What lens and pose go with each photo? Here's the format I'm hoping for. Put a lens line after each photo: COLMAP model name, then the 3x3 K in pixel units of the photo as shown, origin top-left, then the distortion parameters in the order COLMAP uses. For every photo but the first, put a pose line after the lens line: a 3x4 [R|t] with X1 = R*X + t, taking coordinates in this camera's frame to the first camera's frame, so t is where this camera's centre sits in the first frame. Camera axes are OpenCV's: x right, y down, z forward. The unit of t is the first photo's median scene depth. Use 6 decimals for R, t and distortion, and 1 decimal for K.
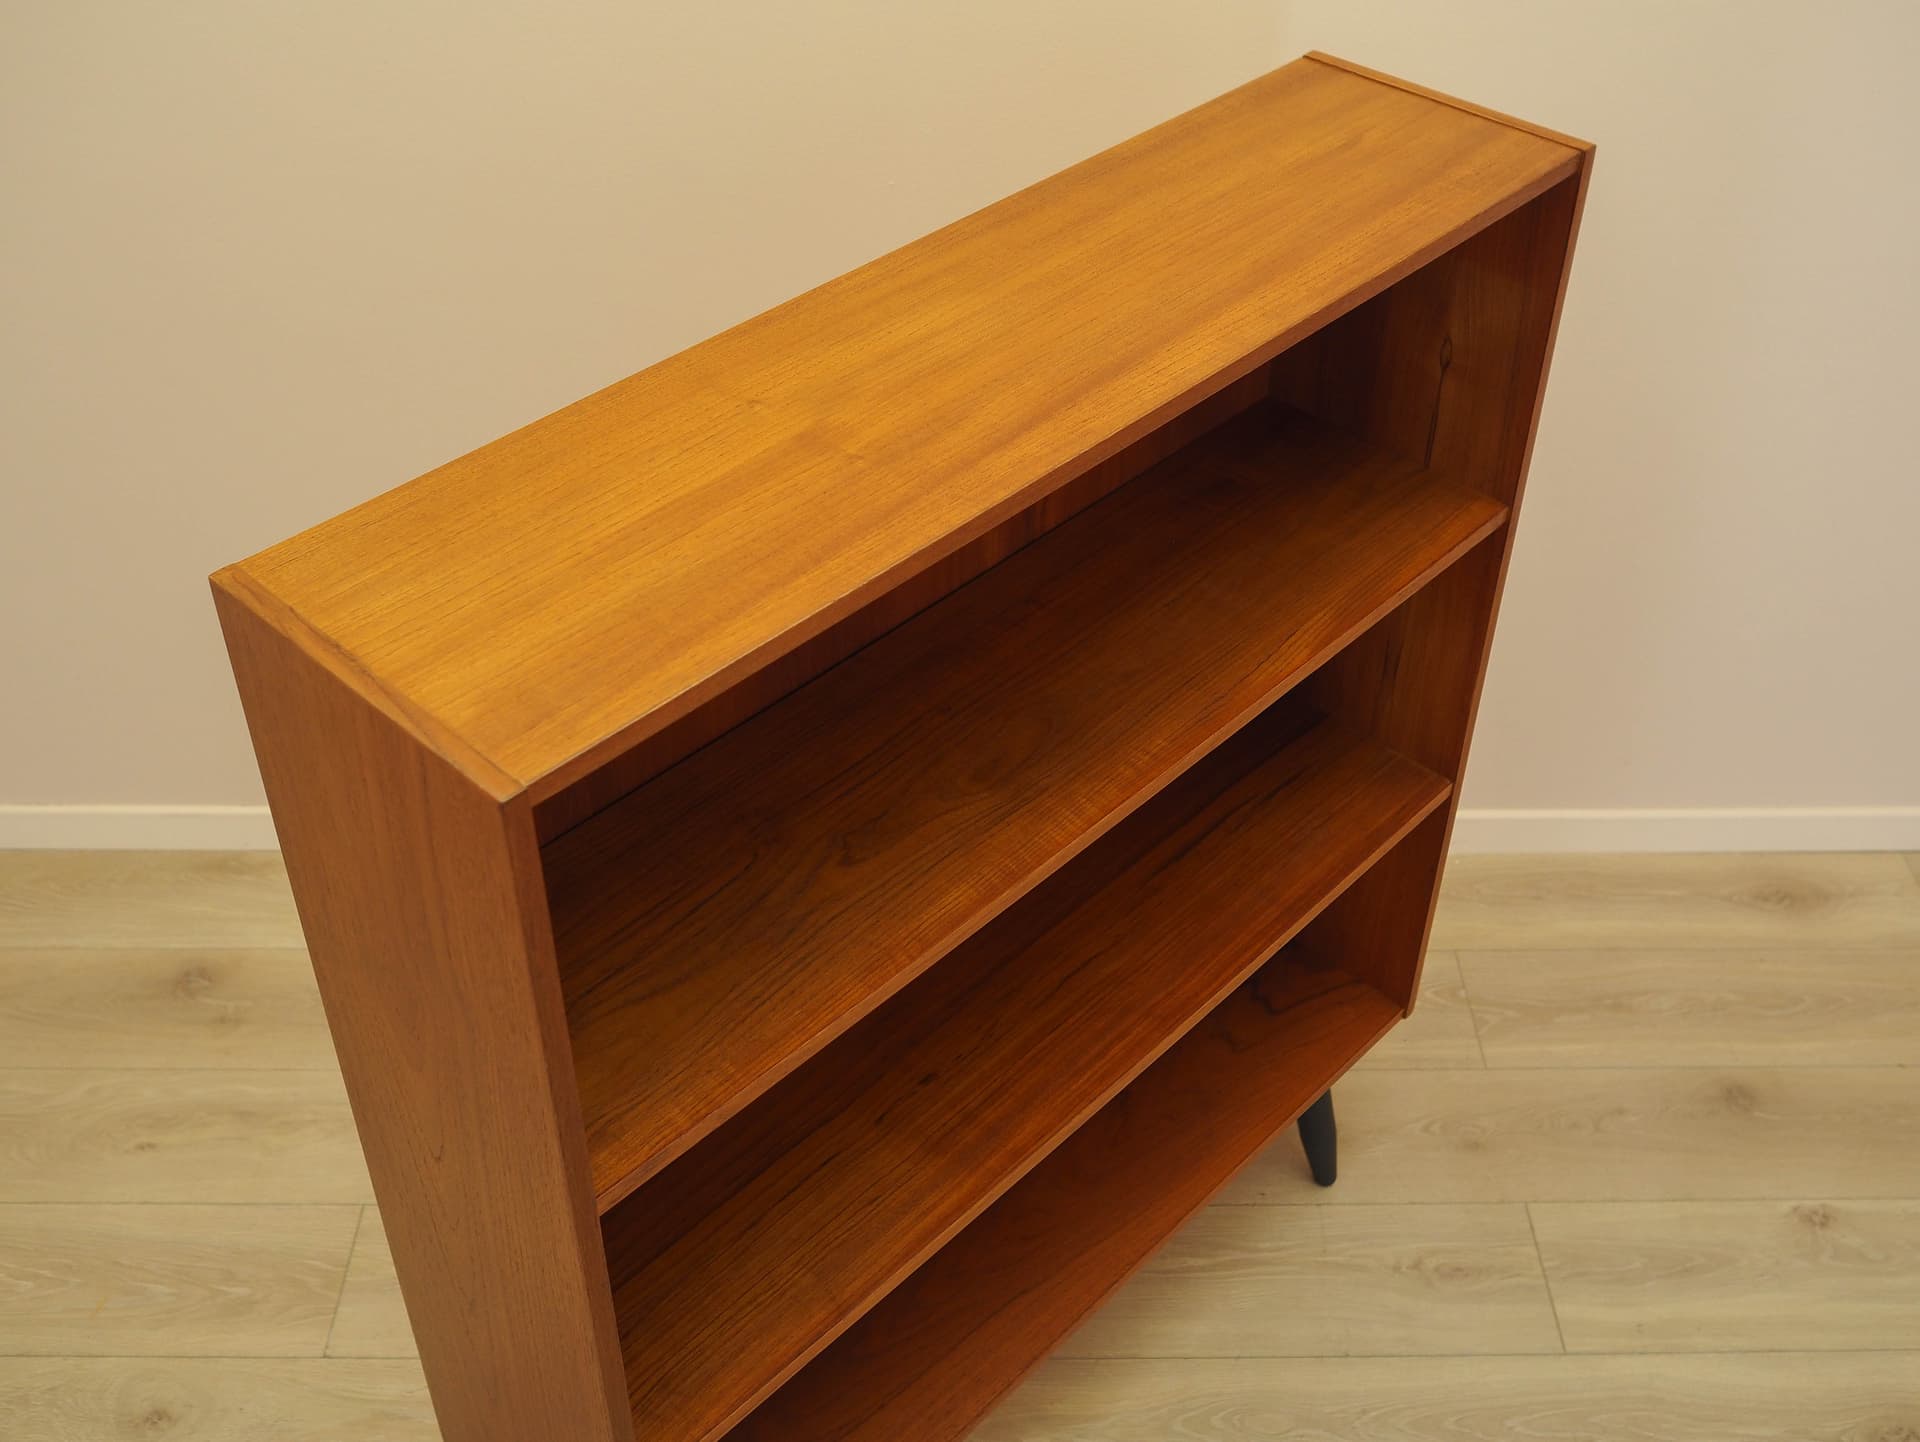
lens RADIAL K [[2692.3, 0, 960.0], [0, 2692.3, 721.0], [0, 0, 1]] dist [-0.021284, 0.020287]
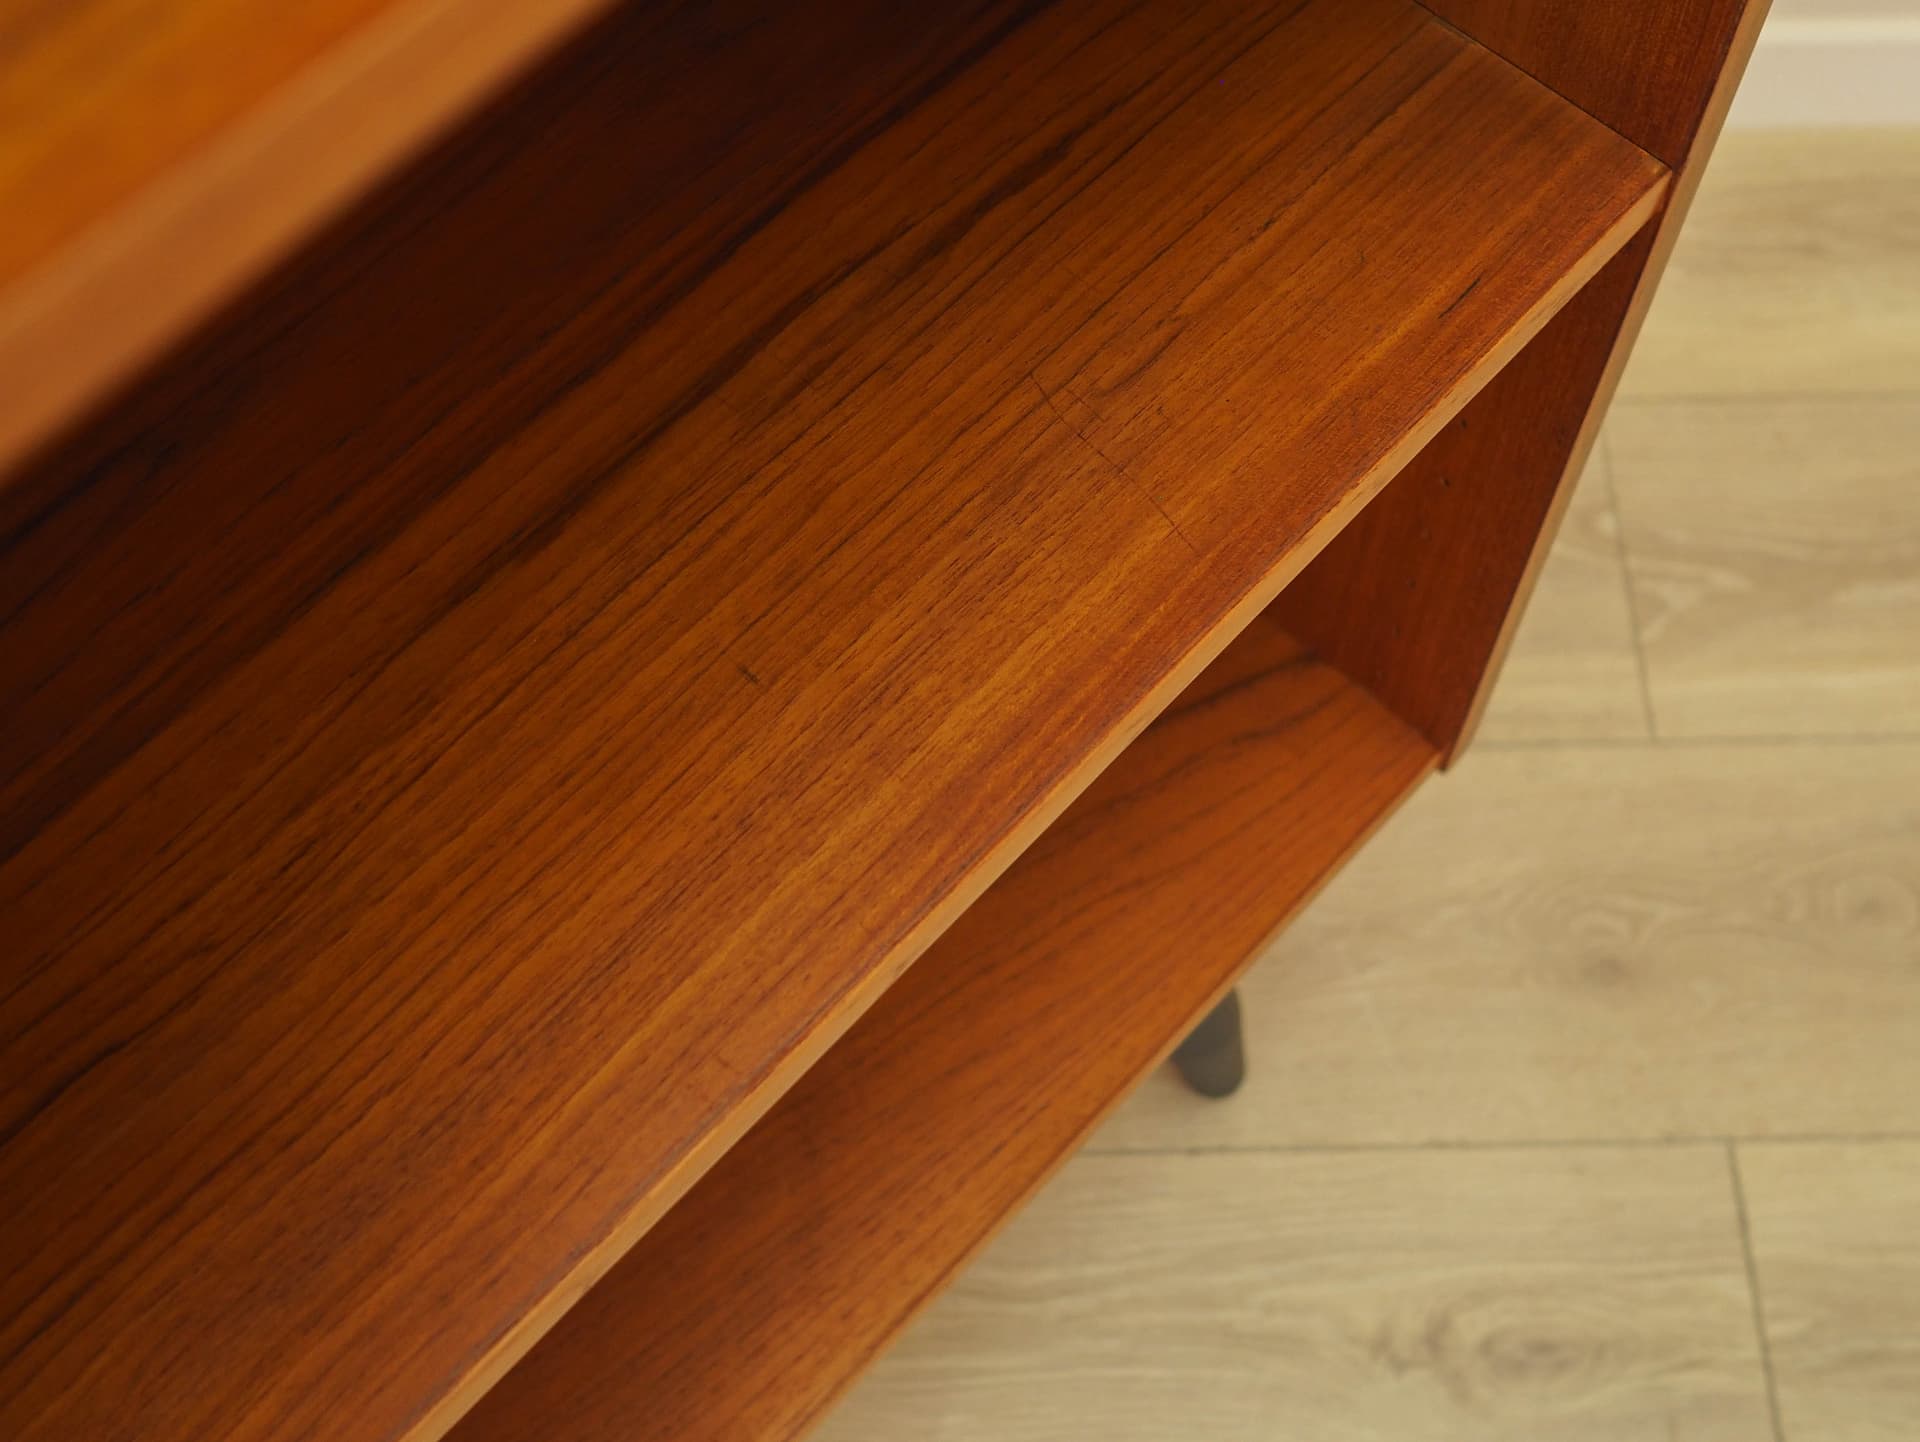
lens RADIAL K [[2506.7, 0, 901.5], [0, 2506.7, 724.7], [0, 0, 1]] dist [-0.037976, 0.037233]
pose [[0.997857, 0.005165, -0.065224, 0.125443], [0.020879, 0.919627, 0.392238, -0.022927], [0.062008, -0.392760, 0.917548, 0.754900]]
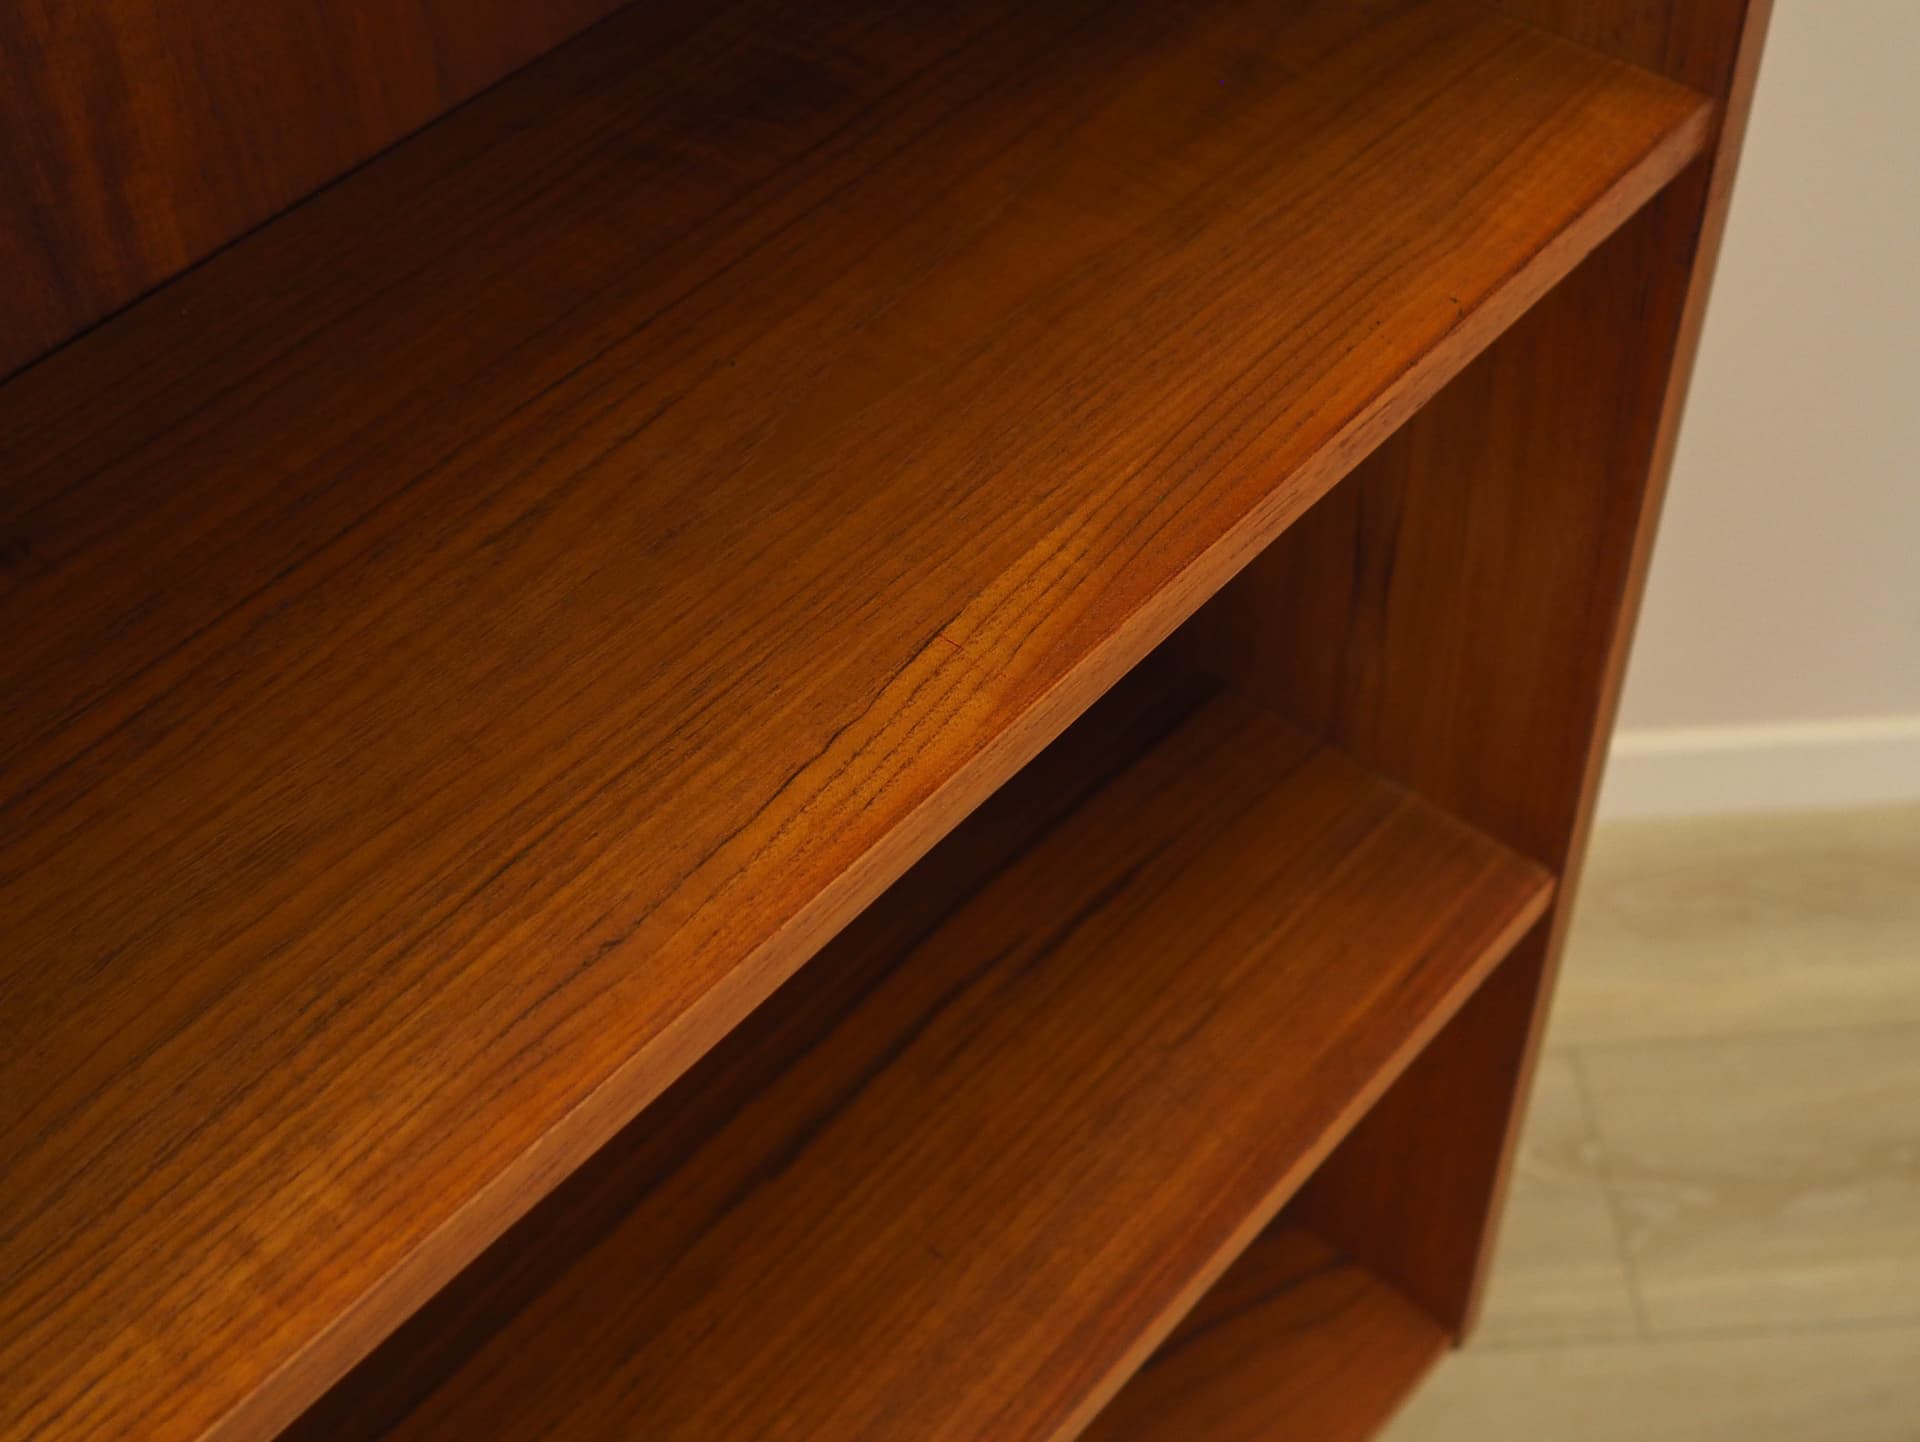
lens RADIAL K [[2692.3, 0, 960.0], [0, 2692.3, 721.0], [0, 0, 1]] dist [-0.021284, 0.020287]
pose [[0.997700, -0.050524, -0.045184, 0.119496], [0.056228, 0.989185, 0.135465, -0.051940], [0.037851, -0.137694, 0.989751, 0.634966]]
